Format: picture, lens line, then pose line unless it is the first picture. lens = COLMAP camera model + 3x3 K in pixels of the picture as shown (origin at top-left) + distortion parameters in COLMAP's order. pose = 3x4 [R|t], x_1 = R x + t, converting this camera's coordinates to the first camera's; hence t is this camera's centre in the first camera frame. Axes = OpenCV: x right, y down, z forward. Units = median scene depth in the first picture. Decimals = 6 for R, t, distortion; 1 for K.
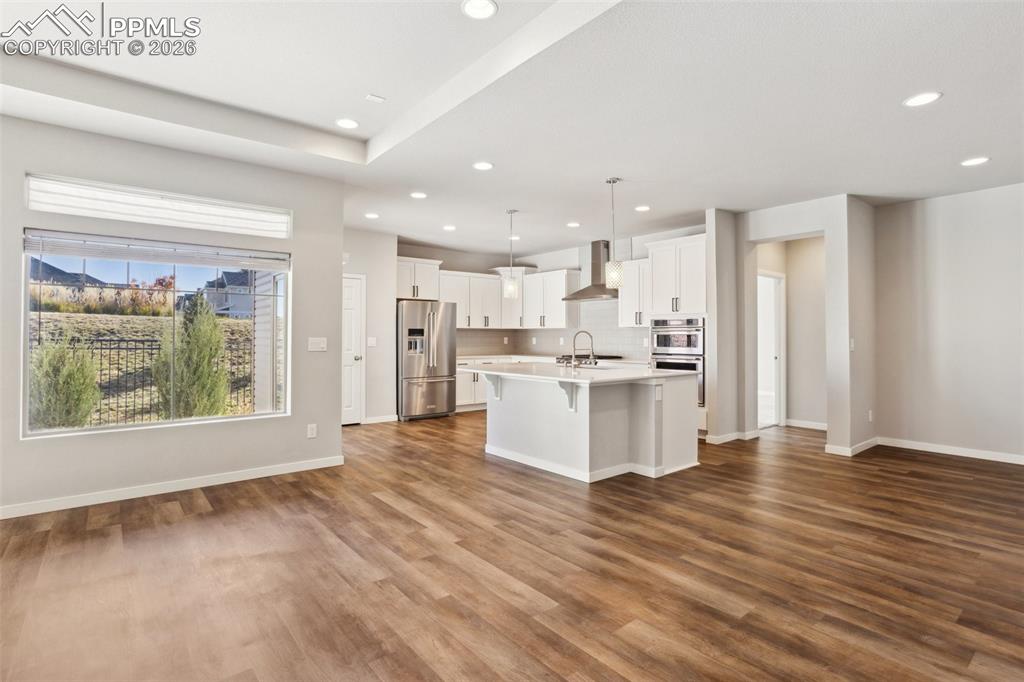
lens RADIAL K [[506.9, 0, 509.2], [0, 506.9, 328.0], [0, 0, 1]] dist [-0.053408, 0.032461]
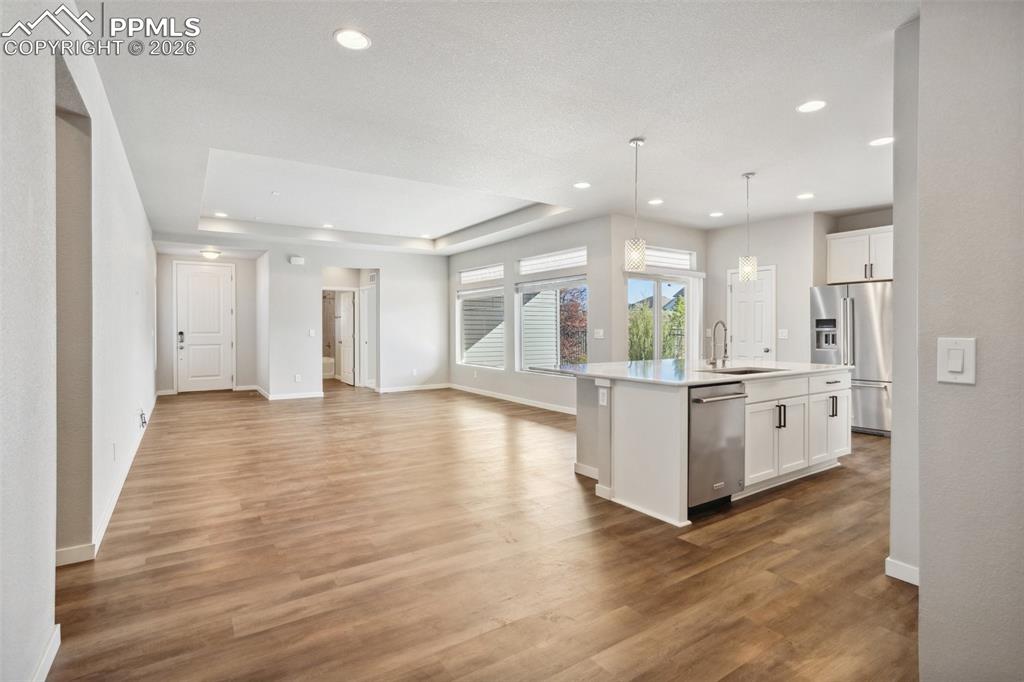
lens RADIAL K [[506.9, 0, 509.2], [0, 506.9, 328.0], [0, 0, 1]] dist [-0.053408, 0.032461]
pose [[-0.096897, -0.004788, -0.995283, 0.738083], [0.017401, 0.999827, -0.006504, 0.013730], [0.995142, -0.017949, -0.096797, 0.603541]]
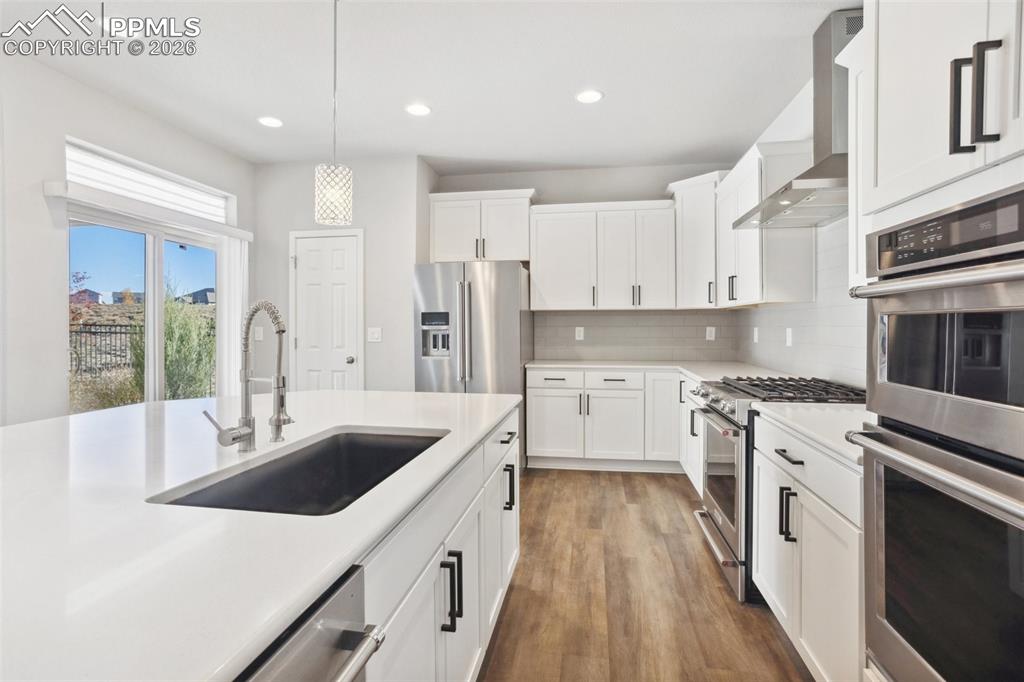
lens RADIAL K [[506.9, 0, 509.2], [0, 506.9, 328.0], [0, 0, 1]] dist [-0.053408, 0.032461]
pose [[0.662390, -0.000849, -0.749159, 0.316107], [0.016042, 0.999786, 0.013051, 0.014055], [0.748987, -0.020663, 0.662262, 0.741147]]
